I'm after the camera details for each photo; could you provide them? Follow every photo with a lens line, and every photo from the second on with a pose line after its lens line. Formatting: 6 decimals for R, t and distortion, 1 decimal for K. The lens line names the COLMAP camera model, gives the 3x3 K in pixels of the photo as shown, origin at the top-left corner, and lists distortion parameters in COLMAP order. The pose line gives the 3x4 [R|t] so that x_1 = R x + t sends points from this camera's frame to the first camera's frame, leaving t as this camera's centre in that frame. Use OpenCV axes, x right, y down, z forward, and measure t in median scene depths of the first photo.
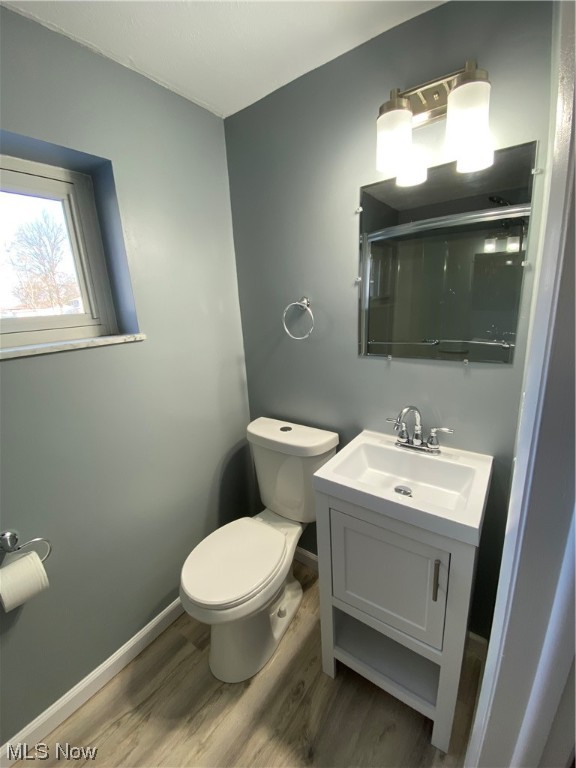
lens RADIAL K [[307.1, 0, 288.0], [0, 307.1, 384.0], [0, 0, 1]] dist [-0.015096, -0.000353]
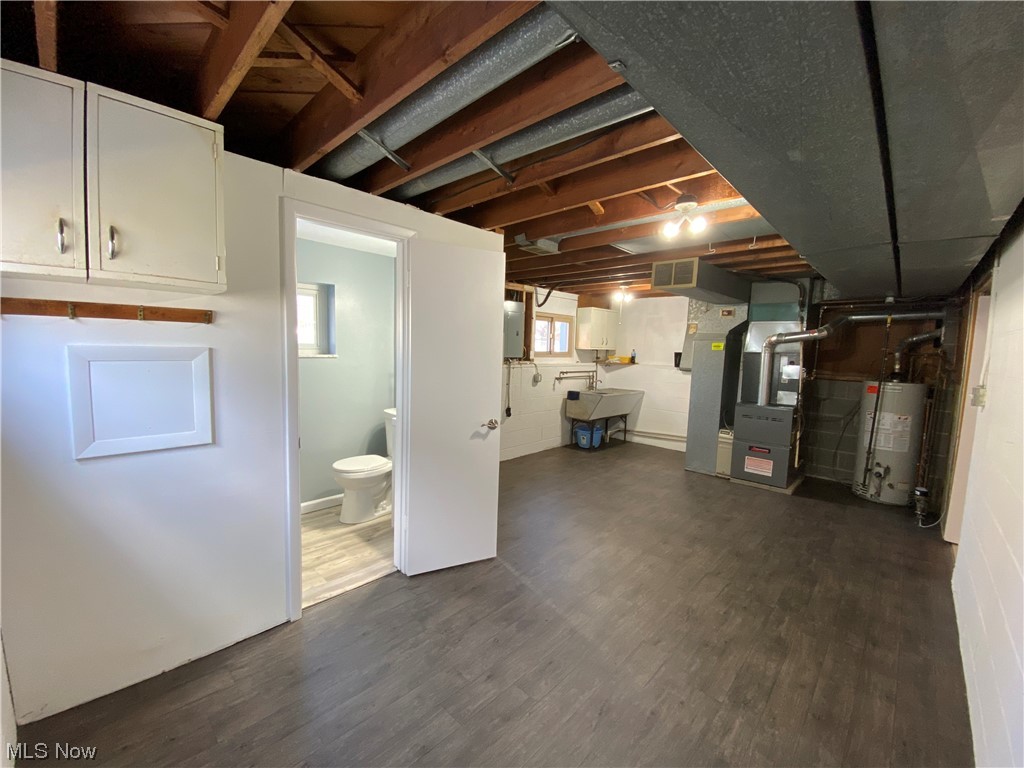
lens RADIAL K [[409.4, 0, 512.0], [0, 409.4, 384.0], [0, 0, 1]] dist [-0.015096, -0.000353]
pose [[0.986669, 0.086596, -0.137784, 1.179091], [-0.107836, 0.982007, -0.155025, 0.359900], [0.121881, 0.167816, 0.978255, -1.670603]]
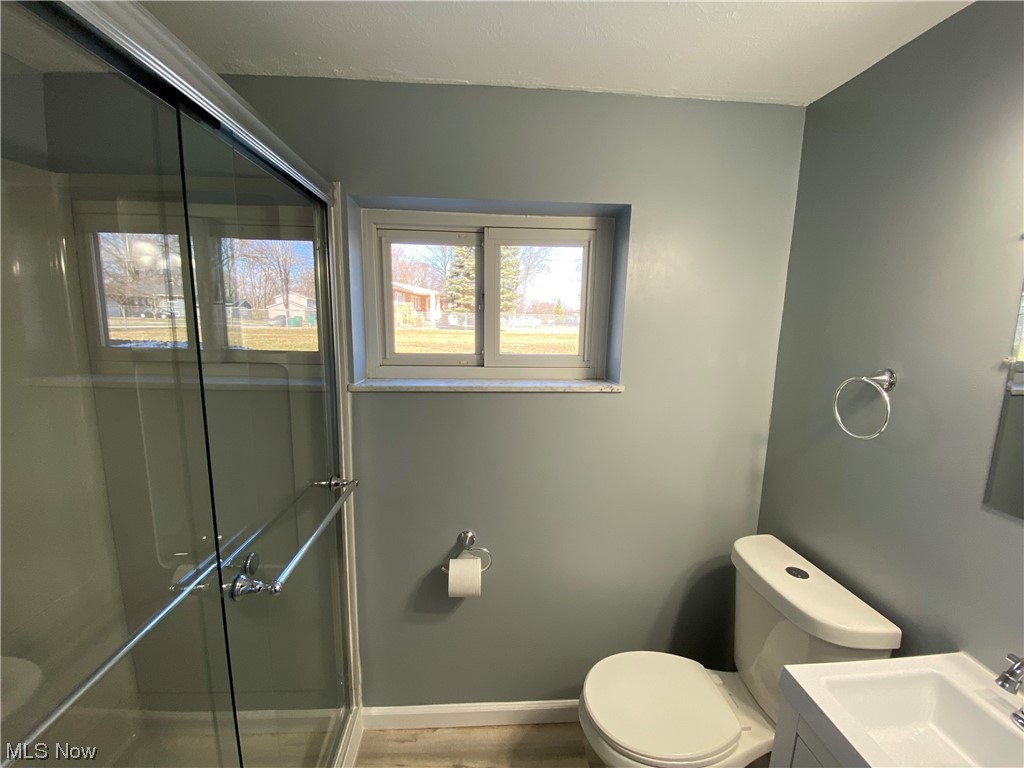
lens RADIAL K [[413.9, 0, 512.0], [0, 413.9, 384.0], [0, 0, 1]] dist [-0.030231, -0.000325]
pose [[0.623296, 0.182309, -0.760438, 0.224486], [-0.248998, 0.968099, 0.028003, -0.119257], [0.741284, 0.171893, 0.648807, -0.008018]]
